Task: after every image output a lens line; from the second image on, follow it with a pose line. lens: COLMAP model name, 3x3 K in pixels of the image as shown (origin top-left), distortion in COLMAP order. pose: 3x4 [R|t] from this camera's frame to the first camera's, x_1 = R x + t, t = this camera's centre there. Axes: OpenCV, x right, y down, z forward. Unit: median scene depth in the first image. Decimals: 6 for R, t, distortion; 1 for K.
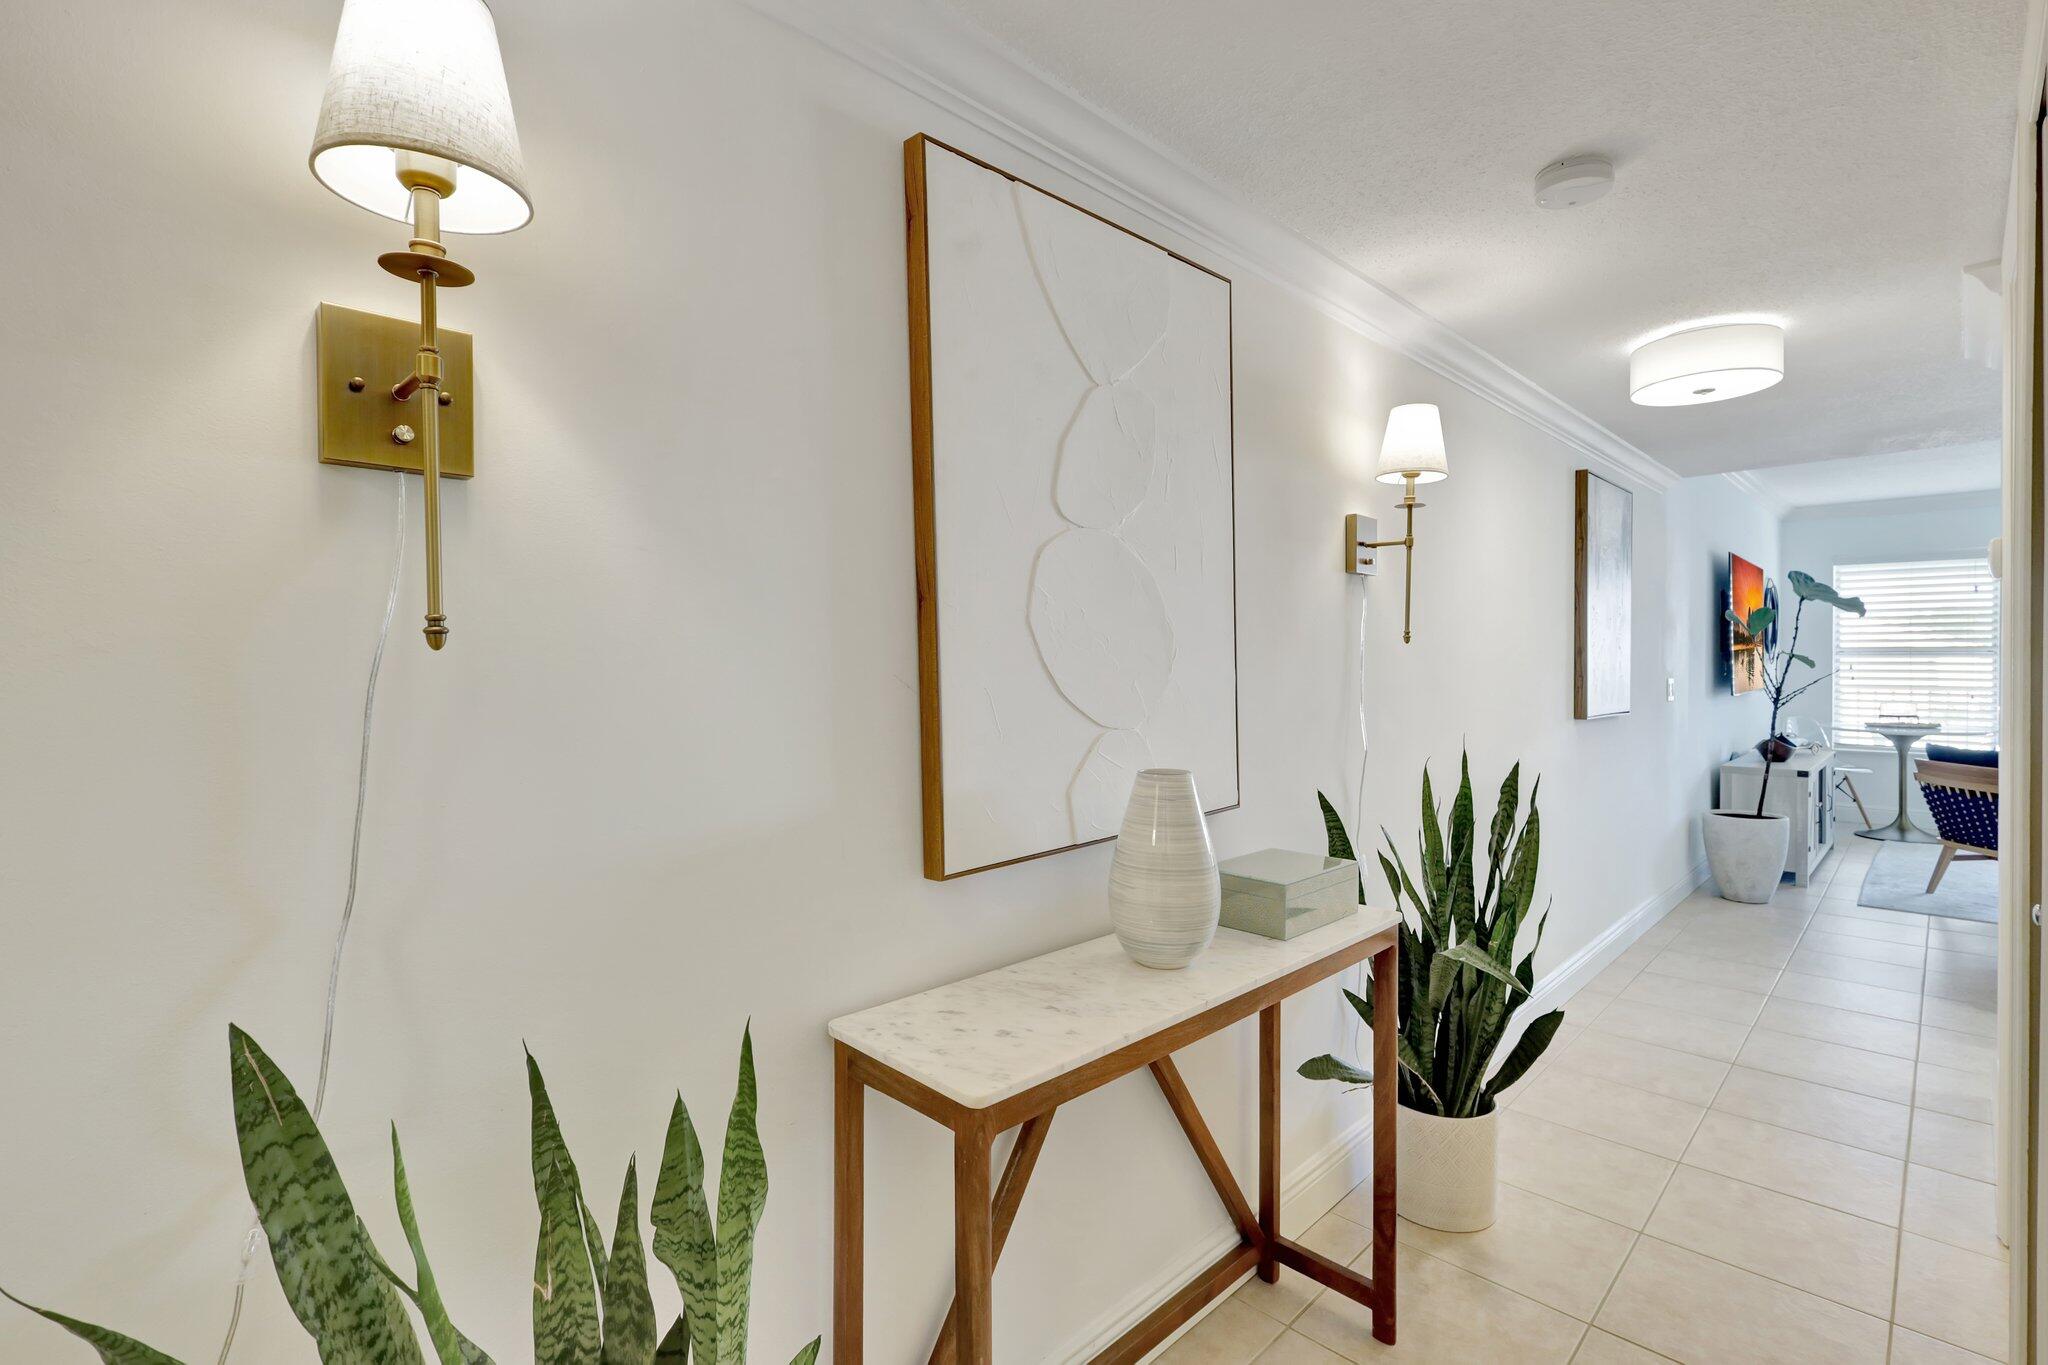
lens RADIAL K [[944.3, 0, 1026.0], [0, 944.3, 670.4], [0, 0, 1]] dist [-0.001389, 0.000281]
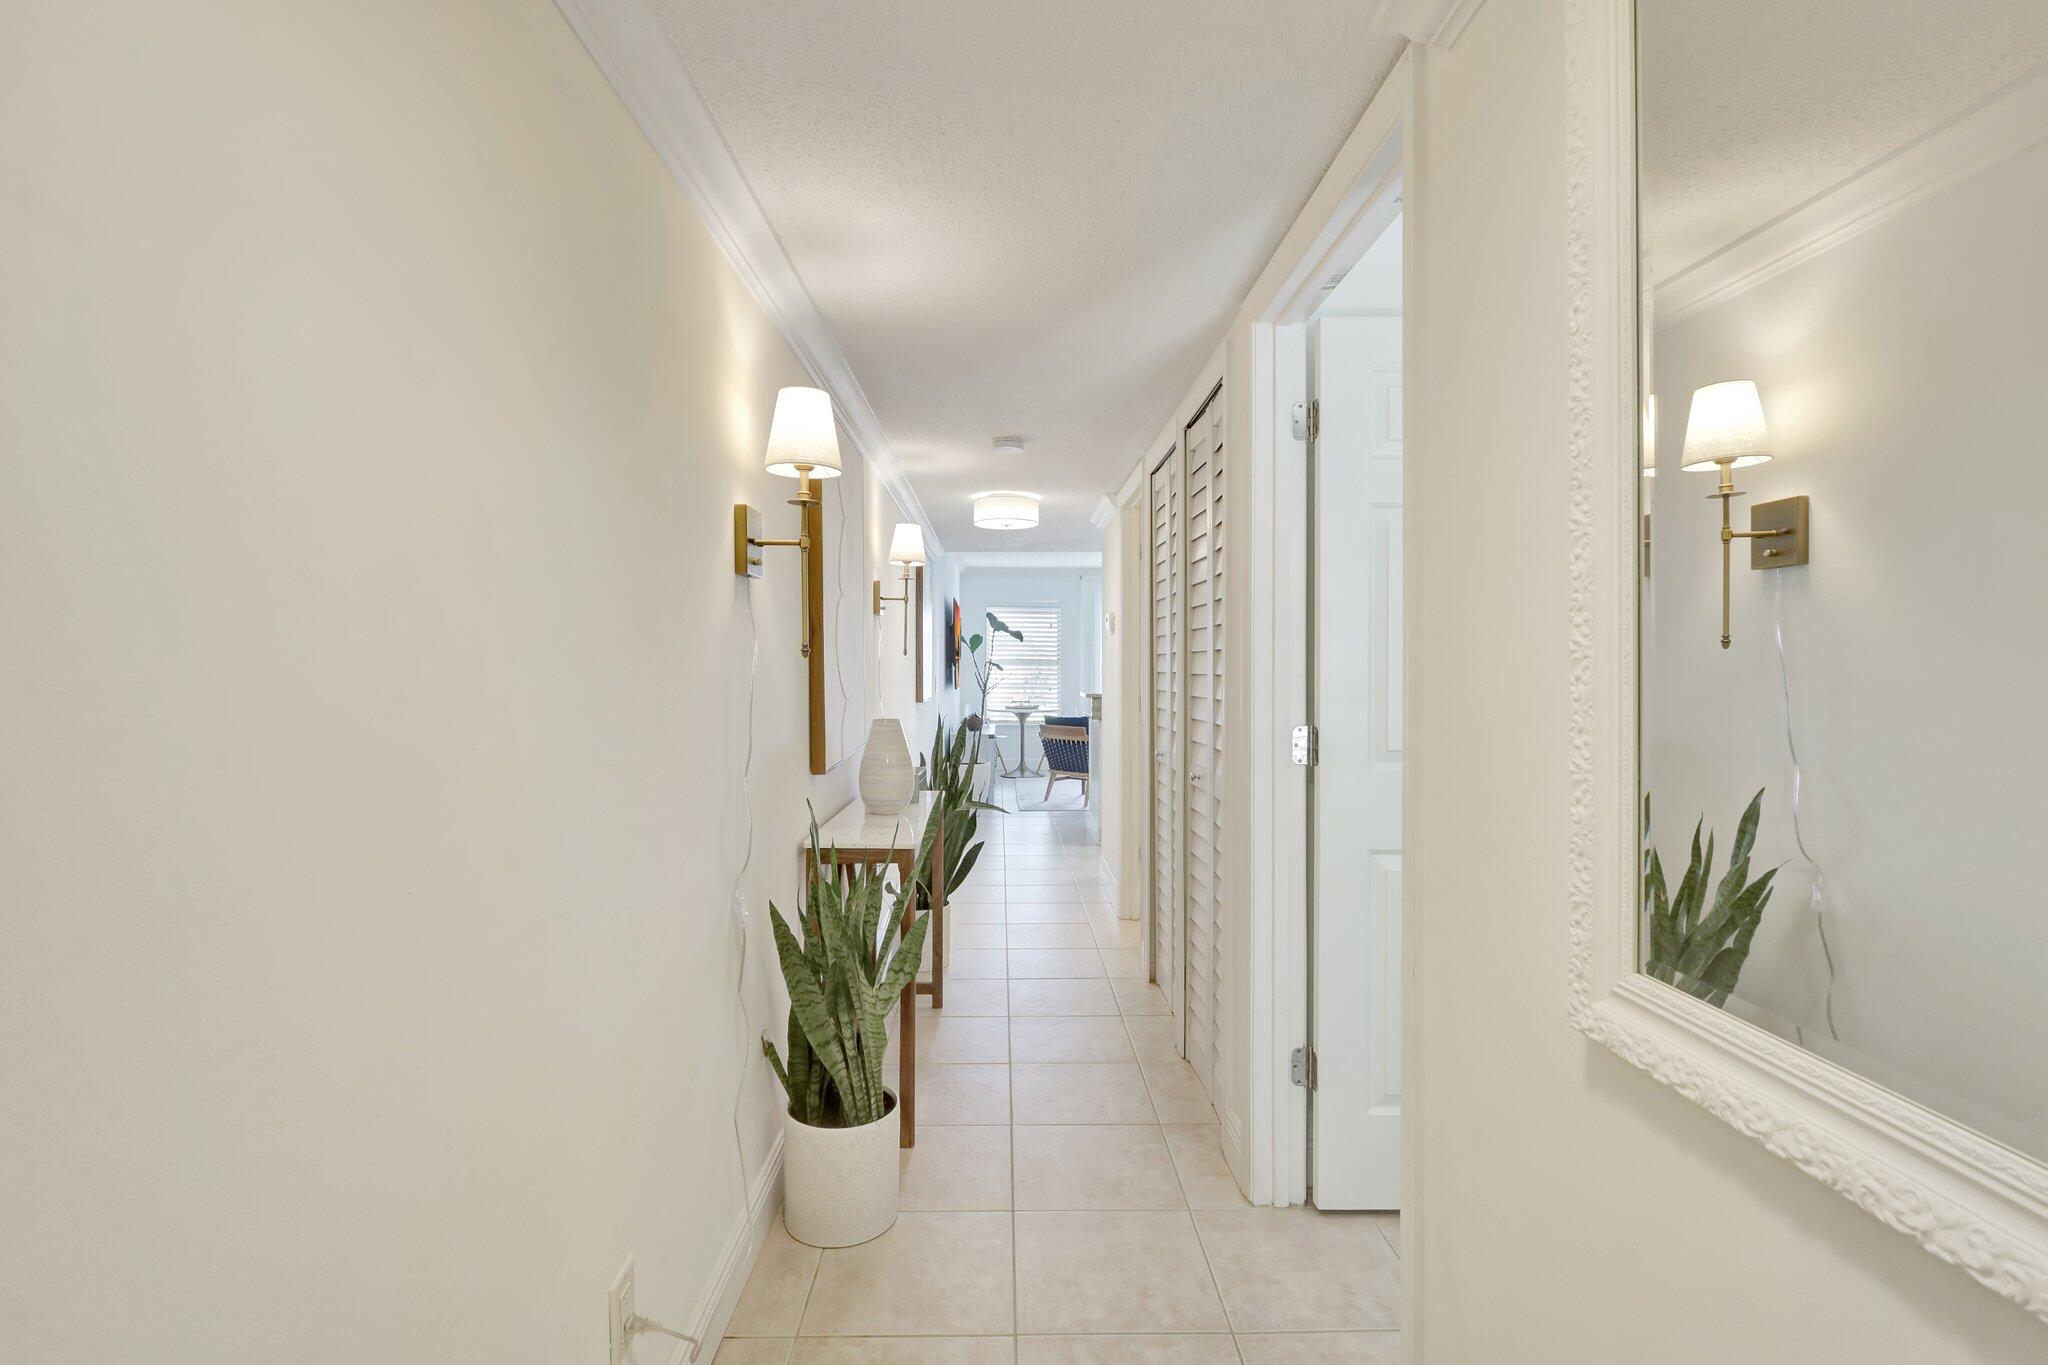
lens RADIAL K [[944.3, 0, 1026.0], [0, 944.3, 670.4], [0, 0, 1]] dist [-0.001389, 0.000281]
pose [[0.690672, 0.002412, 0.723164, -0.341800], [0.002461, 0.999981, -0.005686, 0.004652], [-0.723164, 0.005707, 0.690653, -0.187399]]
